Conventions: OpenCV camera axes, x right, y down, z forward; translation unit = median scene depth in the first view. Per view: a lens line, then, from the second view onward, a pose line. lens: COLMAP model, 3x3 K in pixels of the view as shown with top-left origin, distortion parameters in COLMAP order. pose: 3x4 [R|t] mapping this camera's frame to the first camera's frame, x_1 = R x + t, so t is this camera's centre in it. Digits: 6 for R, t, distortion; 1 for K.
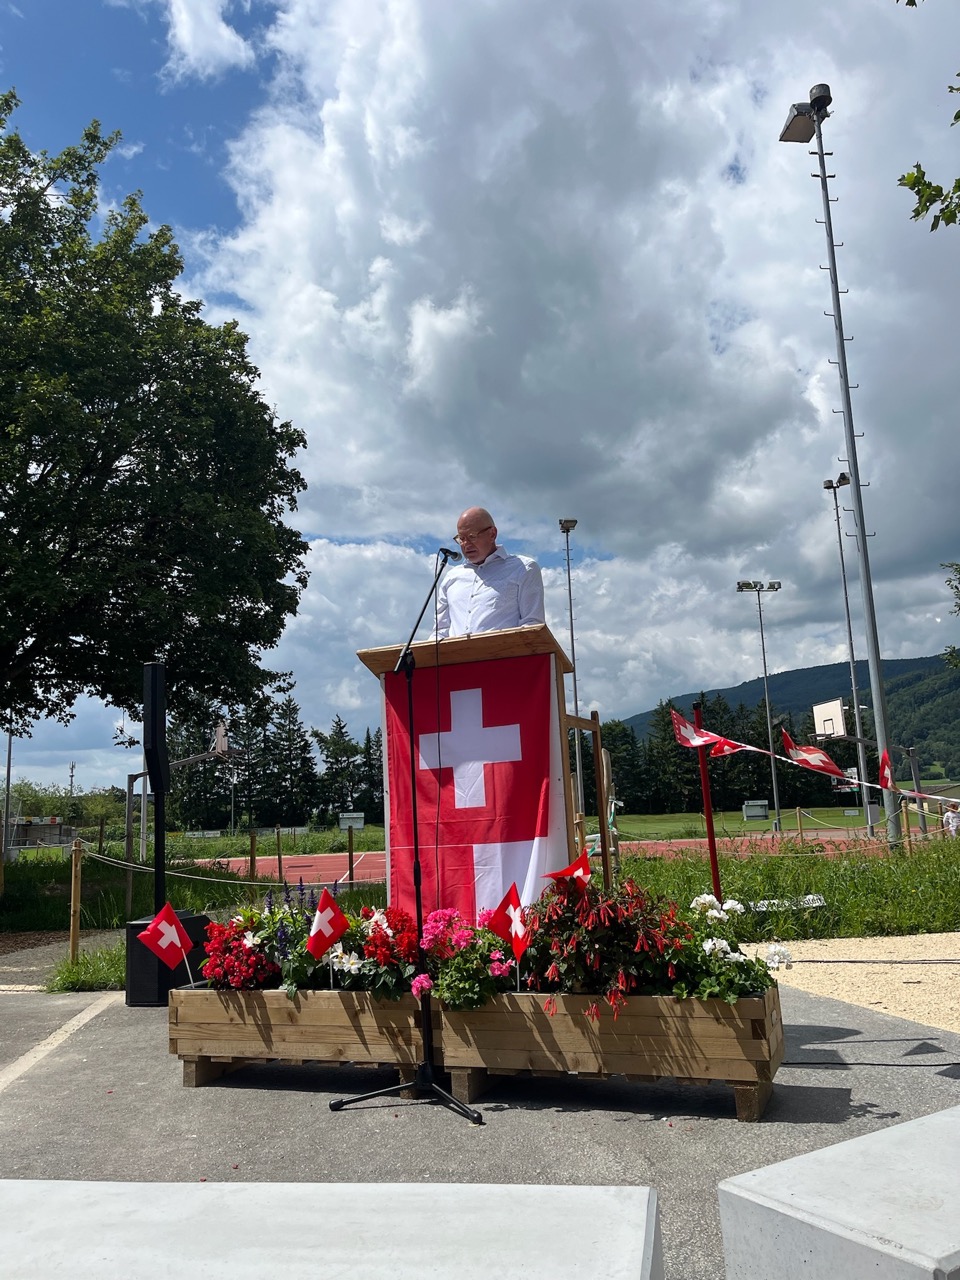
lens RADIAL K [[972.2, 0, 442.5], [0, 972.2, 639.9], [0, 0, 1]] dist [0.003760, 0.000679]
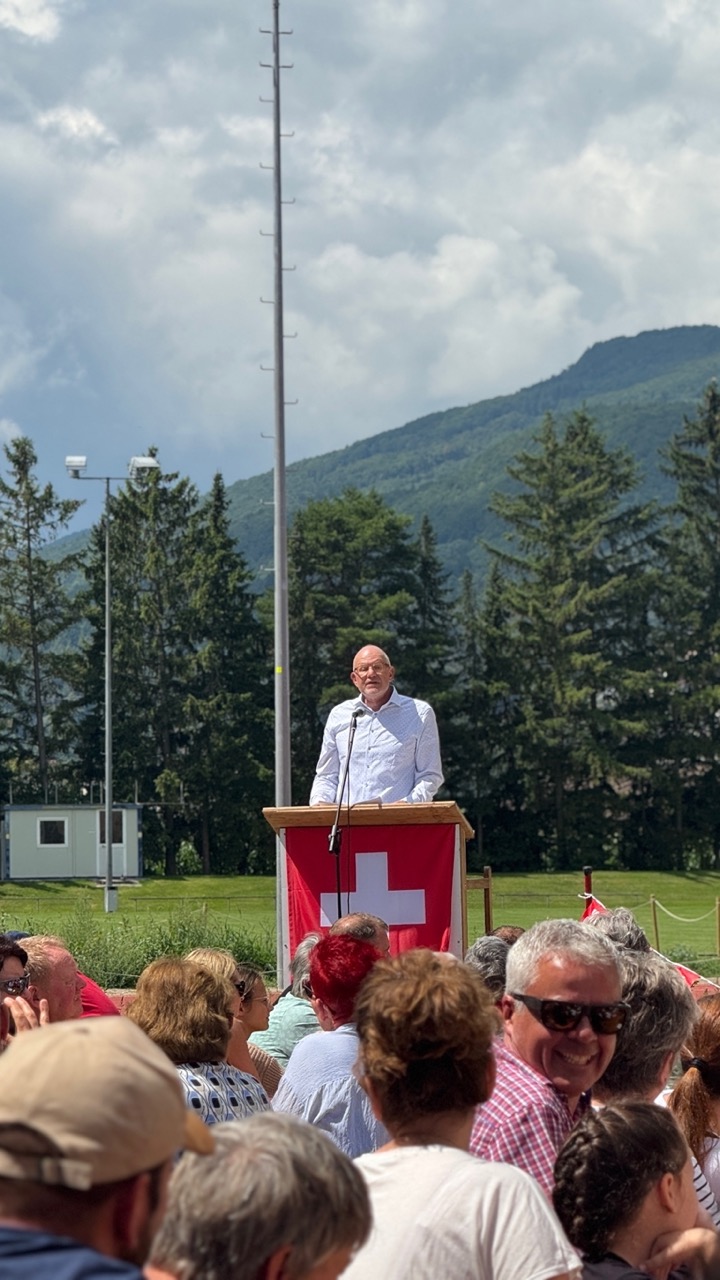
lens RADIAL K [[4558.9, 0, 360.0], [0, 4558.9, 640.0], [0, 0, 1]] dist [-0.004043, 0.106220]
pose [[0.982885, 0.033134, 0.181216, -0.028871], [-0.056821, 0.990258, 0.127127, -0.026024], [-0.175238, -0.135248, 0.975192, -0.122105]]
